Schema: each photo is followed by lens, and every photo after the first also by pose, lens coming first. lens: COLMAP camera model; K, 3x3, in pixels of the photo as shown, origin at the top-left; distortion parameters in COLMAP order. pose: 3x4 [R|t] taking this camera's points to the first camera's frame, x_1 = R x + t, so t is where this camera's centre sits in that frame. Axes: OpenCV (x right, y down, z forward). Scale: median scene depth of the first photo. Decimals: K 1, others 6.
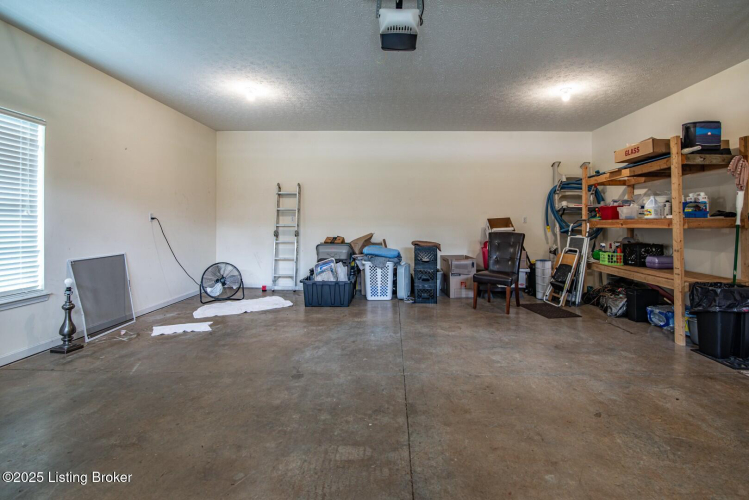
lens RADIAL K [[345.5, 0, 376.6], [0, 345.5, 252.7], [0, 0, 1]] dist [-0.000125, -0.000015]
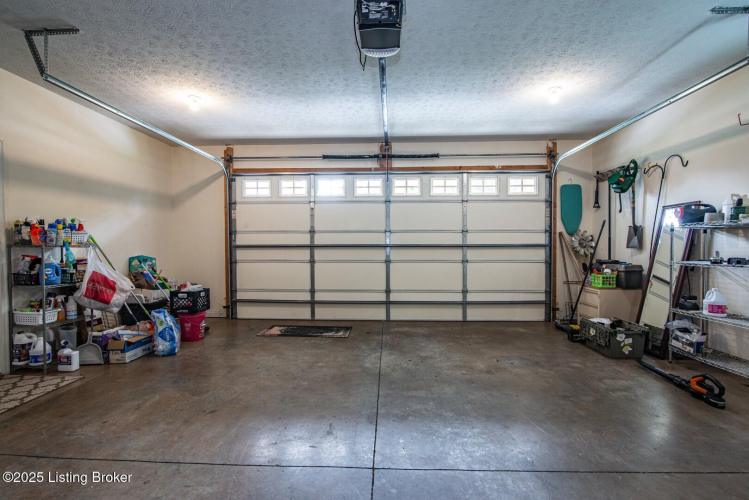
lens RADIAL K [[345.5, 0, 376.6], [0, 345.5, 252.7], [0, 0, 1]] dist [-0.000125, -0.000015]
pose [[-0.999983, -0.001698, -0.005530, 0.102184], [-0.002292, 0.993998, 0.109376, -0.198882], [0.005311, 0.109387, -0.993985, 2.204404]]
